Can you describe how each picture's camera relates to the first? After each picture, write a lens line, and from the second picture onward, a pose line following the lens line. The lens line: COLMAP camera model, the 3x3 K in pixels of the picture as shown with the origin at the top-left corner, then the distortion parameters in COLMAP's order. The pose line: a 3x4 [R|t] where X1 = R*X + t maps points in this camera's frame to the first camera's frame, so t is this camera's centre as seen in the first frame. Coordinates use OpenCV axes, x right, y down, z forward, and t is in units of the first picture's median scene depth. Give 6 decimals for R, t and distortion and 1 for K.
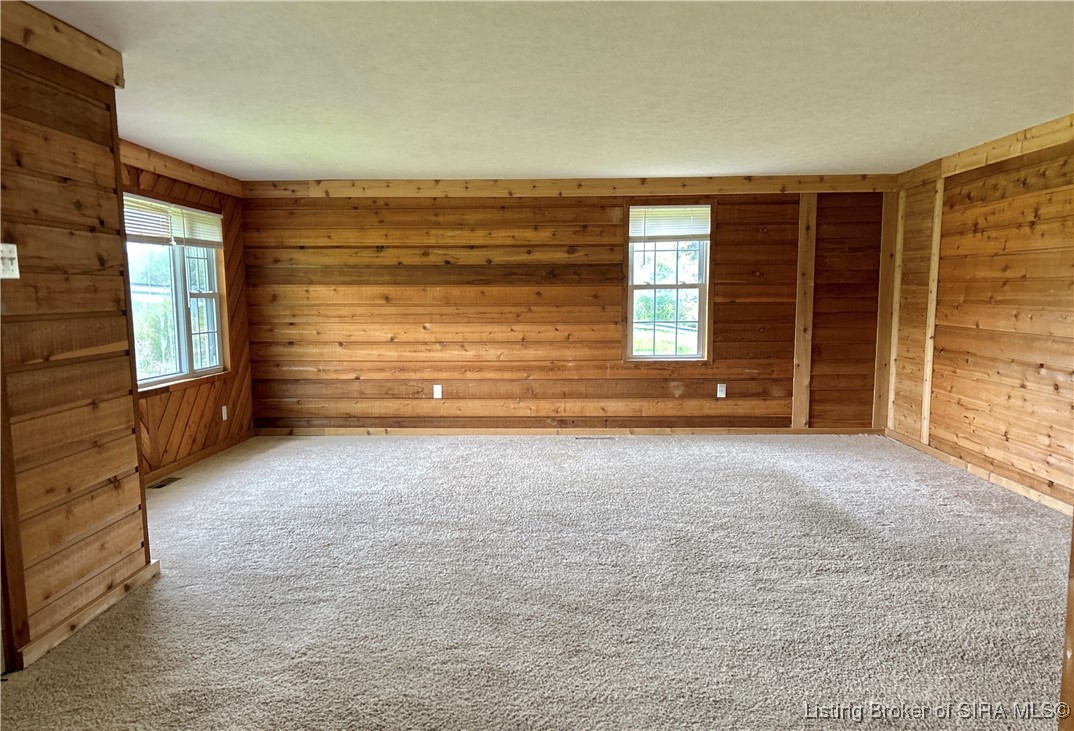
lens RADIAL K [[821.5, 0, 561.4], [0, 821.5, 411.3], [0, 0, 1]] dist [0.053875, -0.088239]
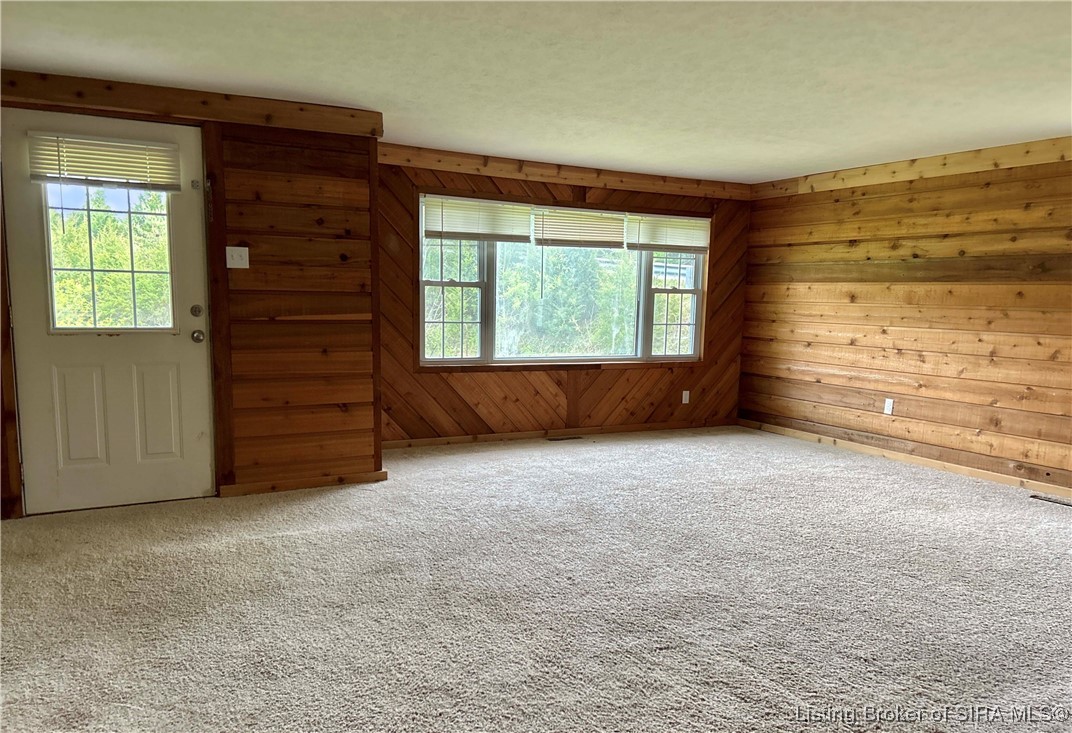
lens RADIAL K [[820.0, 0, 560.3], [0, 820.0, 412.2], [0, 0, 1]] dist [0.053875, -0.088239]
pose [[0.491748, 0.137719, -0.859777, 0.431958], [-0.144541, 0.986624, 0.075367, -0.033994], [0.858657, 0.087212, 0.505077, 0.274843]]
